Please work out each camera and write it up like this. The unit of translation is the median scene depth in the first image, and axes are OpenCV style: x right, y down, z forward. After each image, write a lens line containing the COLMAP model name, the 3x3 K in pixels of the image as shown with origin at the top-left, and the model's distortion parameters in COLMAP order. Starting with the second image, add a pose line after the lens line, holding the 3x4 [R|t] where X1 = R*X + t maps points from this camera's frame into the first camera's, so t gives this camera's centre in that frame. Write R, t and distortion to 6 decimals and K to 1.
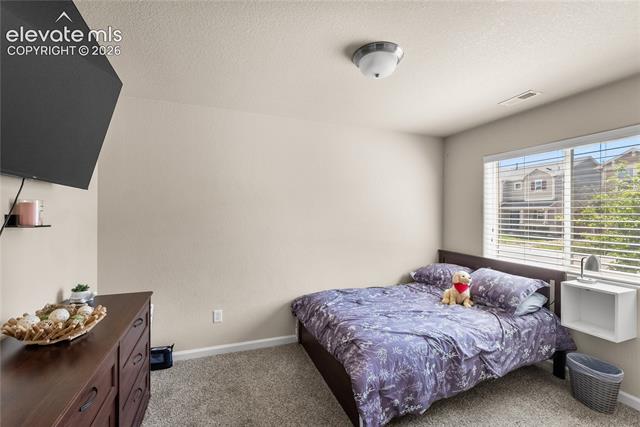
lens RADIAL K [[284.4, 0, 320.2], [0, 284.4, 214.7], [0, 0, 1]] dist [-0.003097, 0.000862]
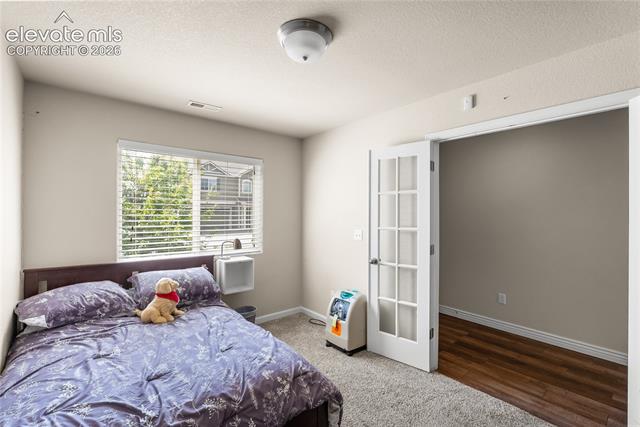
lens RADIAL K [[284.4, 0, 319.9], [0, 284.4, 209.7], [0, 0, 1]] dist [-0.003097, 0.000862]
pose [[-0.328276, -0.001729, 0.944580, -0.539599], [-0.005399, 0.999985, -0.000046, -0.009408], [-0.944566, -0.005115, -0.328281, 1.004031]]
